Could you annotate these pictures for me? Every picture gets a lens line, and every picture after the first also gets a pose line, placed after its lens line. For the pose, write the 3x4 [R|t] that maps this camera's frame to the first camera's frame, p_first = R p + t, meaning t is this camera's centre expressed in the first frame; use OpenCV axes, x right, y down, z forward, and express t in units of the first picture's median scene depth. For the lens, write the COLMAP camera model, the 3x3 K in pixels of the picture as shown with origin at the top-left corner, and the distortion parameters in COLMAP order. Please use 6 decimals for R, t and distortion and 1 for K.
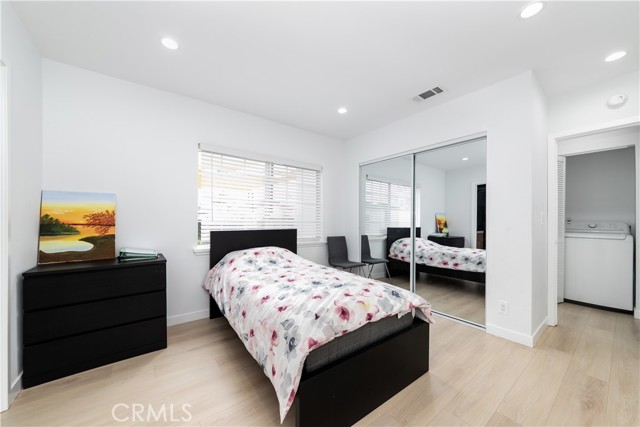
lens RADIAL K [[236.4, 0, 320.0], [0, 236.4, 213.5], [0, 0, 1]] dist [0.001787, 0.000199]
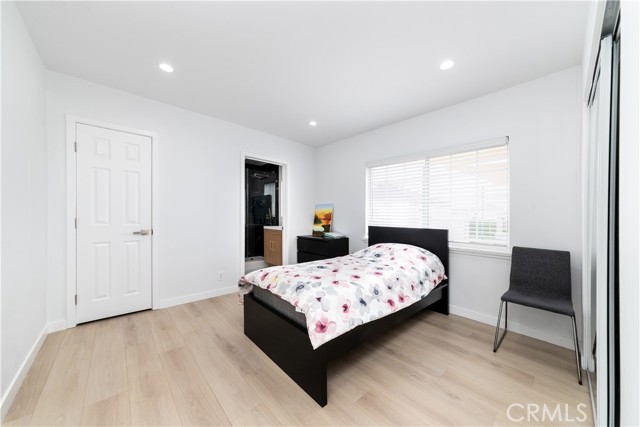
lens RADIAL K [[224.6, 0, 320.0], [0, 224.6, 213.5], [0, 0, 1]] dist [-0.001530, 0.000011]
pose [[0.080116, -0.017117, -0.996639, 1.020164], [0.011203, 0.999805, -0.016271, 0.028254], [0.996723, -0.009862, 0.080292, 0.795514]]
